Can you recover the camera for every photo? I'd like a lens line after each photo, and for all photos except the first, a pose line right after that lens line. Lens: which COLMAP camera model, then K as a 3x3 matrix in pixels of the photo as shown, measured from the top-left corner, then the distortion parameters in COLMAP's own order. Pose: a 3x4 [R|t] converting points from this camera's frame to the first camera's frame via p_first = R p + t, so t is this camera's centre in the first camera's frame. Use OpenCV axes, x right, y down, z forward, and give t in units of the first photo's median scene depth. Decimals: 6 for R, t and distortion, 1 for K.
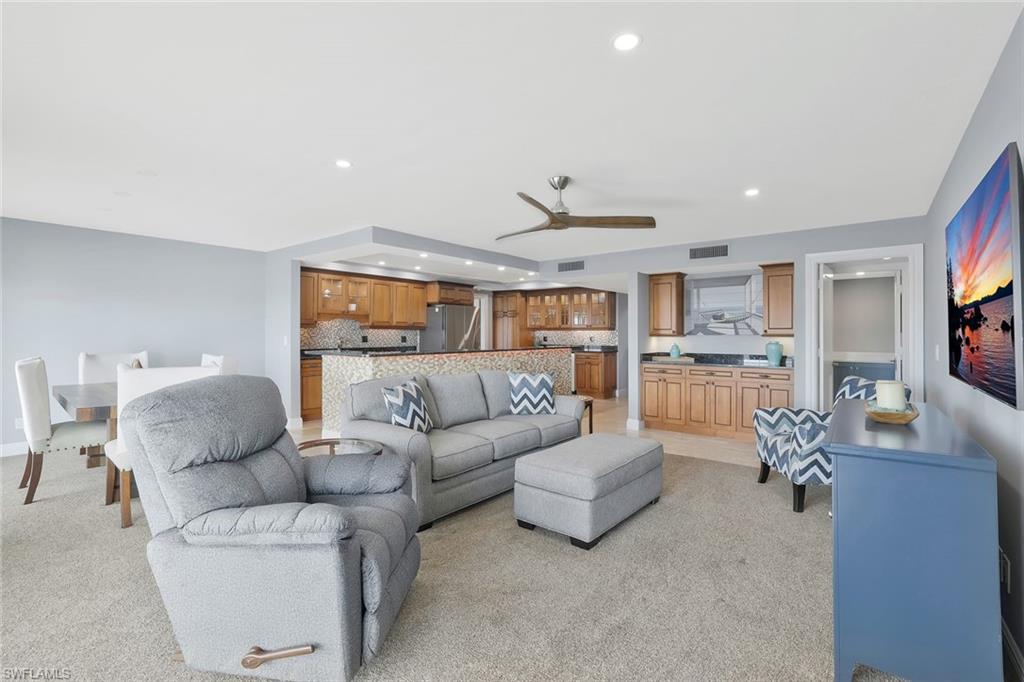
lens RADIAL K [[458.2, 0, 507.2], [0, 458.2, 333.6], [0, 0, 1]] dist [-0.024884, 0.000106]
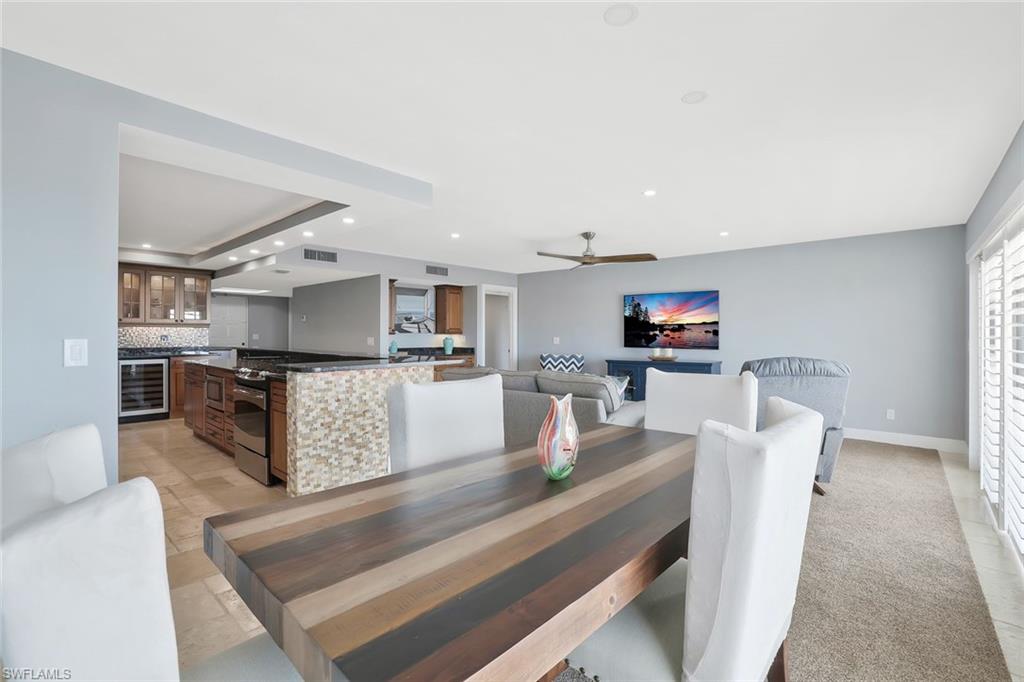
lens RADIAL K [[458.2, 0, 507.2], [0, 458.2, 333.6], [0, 0, 1]] dist [-0.024884, 0.000106]
pose [[0.044775, -0.003468, 0.998991, -0.812484], [-0.002746, 0.999990, 0.003595, -0.000591], [-0.998993, -0.002904, 0.044765, 0.673660]]
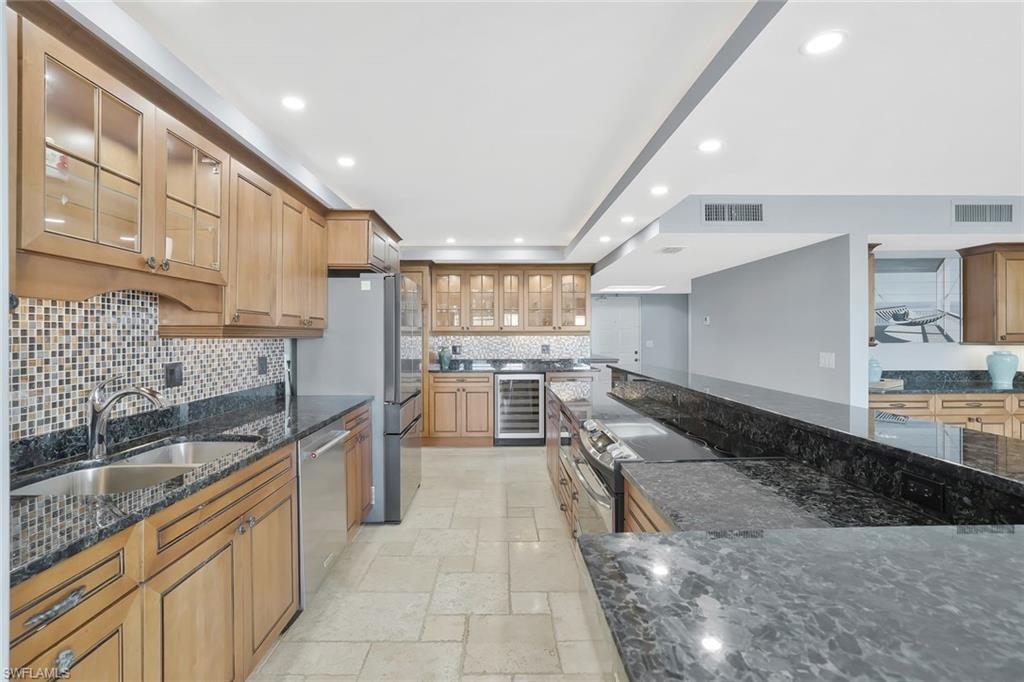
lens RADIAL K [[480.2, 0, 512.0], [0, 480.2, 341.0], [0, 0, 1]] dist [0.000250, -0.000074]
pose [[0.754752, -0.014929, 0.655841, -0.452563], [0.006852, 0.999866, 0.014875, -0.014486], [-0.655975, -0.006734, 0.754753, 0.847612]]
